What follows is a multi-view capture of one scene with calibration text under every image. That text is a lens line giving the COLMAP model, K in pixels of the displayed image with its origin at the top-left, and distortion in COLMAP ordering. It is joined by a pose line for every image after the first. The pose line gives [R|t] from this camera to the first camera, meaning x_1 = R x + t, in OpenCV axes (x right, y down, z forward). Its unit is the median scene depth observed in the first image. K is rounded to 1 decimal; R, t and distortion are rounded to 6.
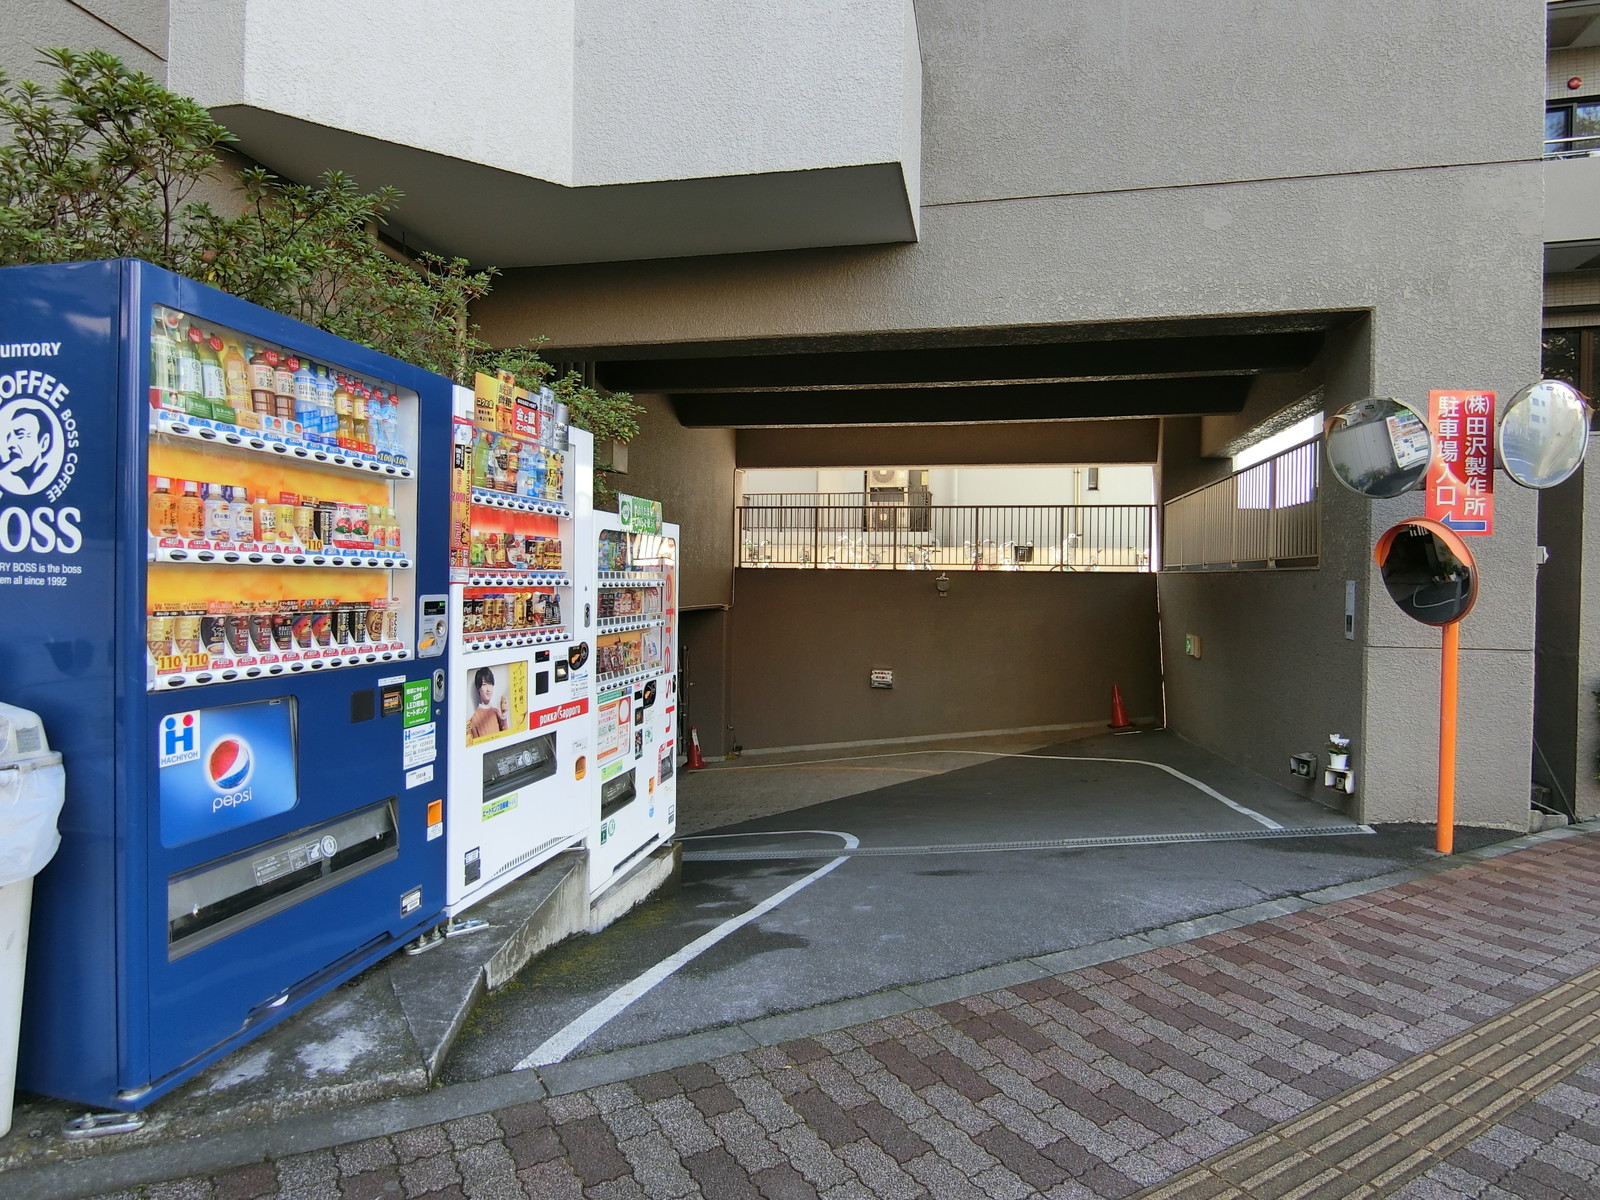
lens RADIAL K [[903.4, 0, 787.1], [0, 903.4, 600.5], [0, 0, 1]] dist [-0.006856, -0.000948]
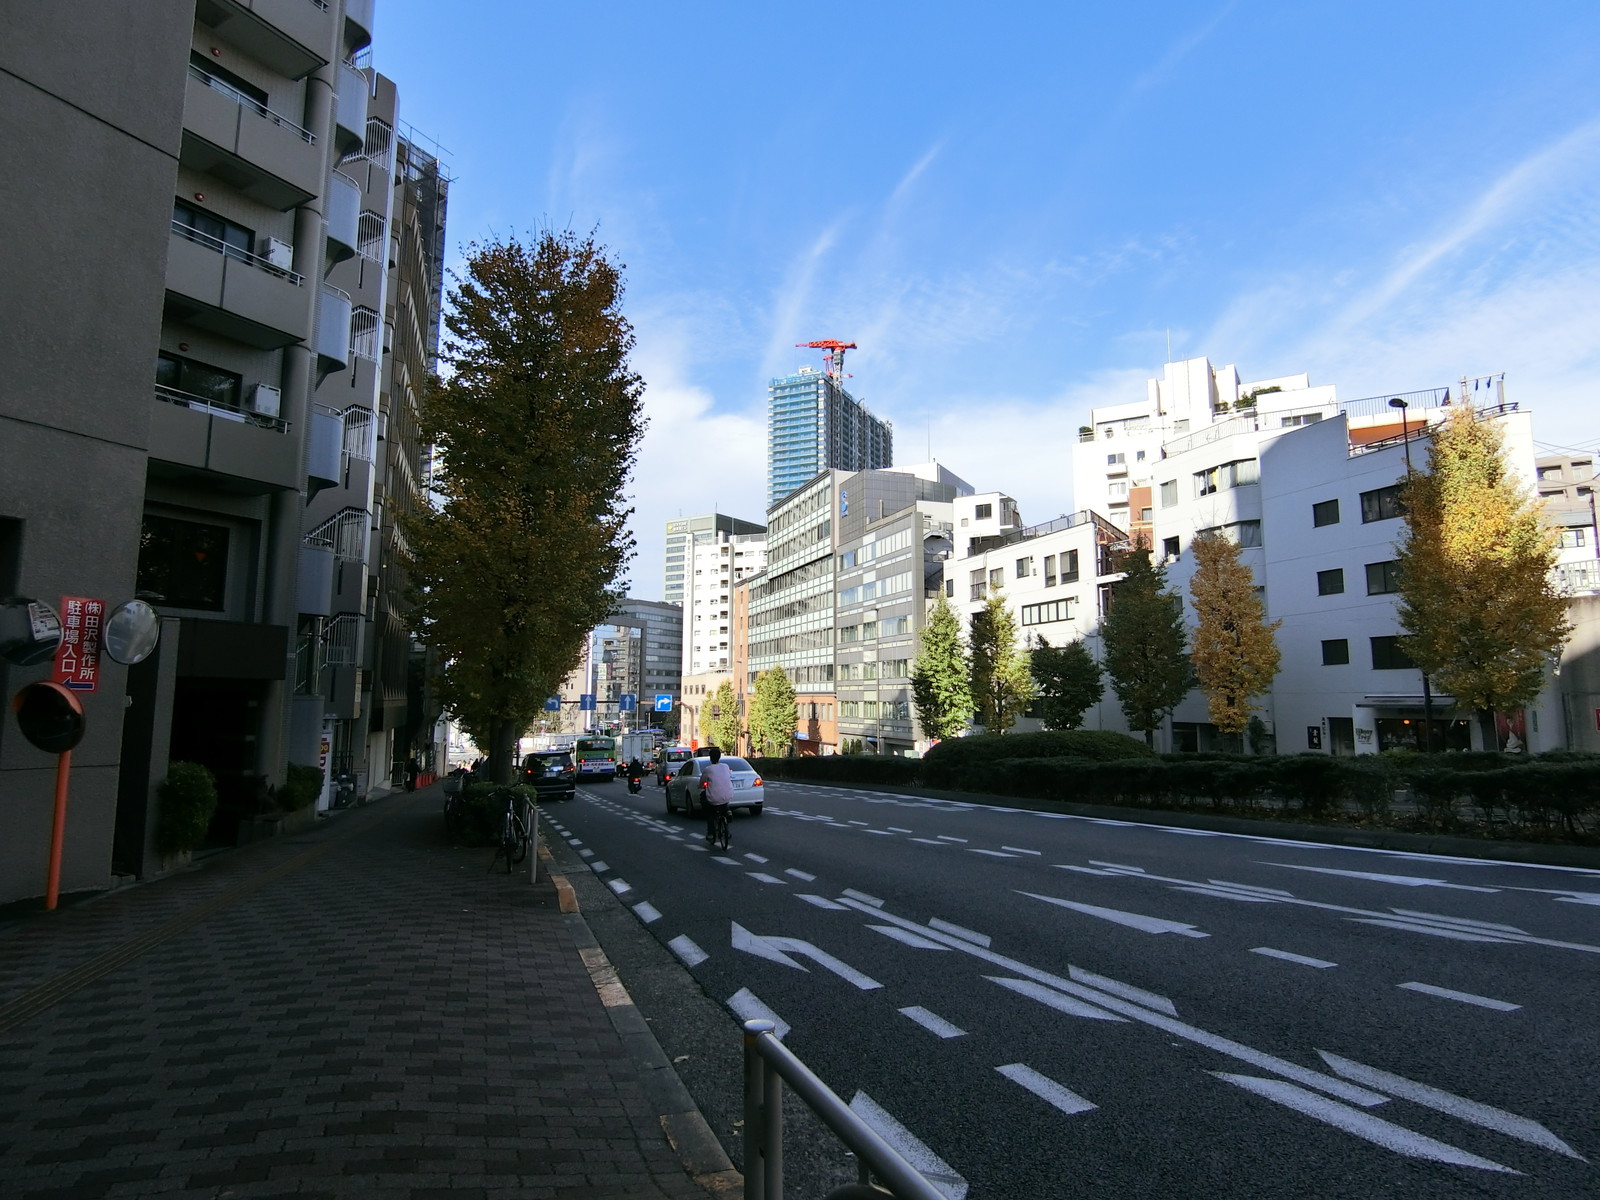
lens RADIAL K [[903.4, 0, 787.0], [0, 903.4, 598.1], [0, 0, 1]] dist [-0.006856, -0.000948]
pose [[0.254966, 0.107578, 0.960947, -0.391381], [0.022131, 0.992882, -0.117025, -0.024515], [-0.966697, 0.051104, 0.250771, -0.509450]]
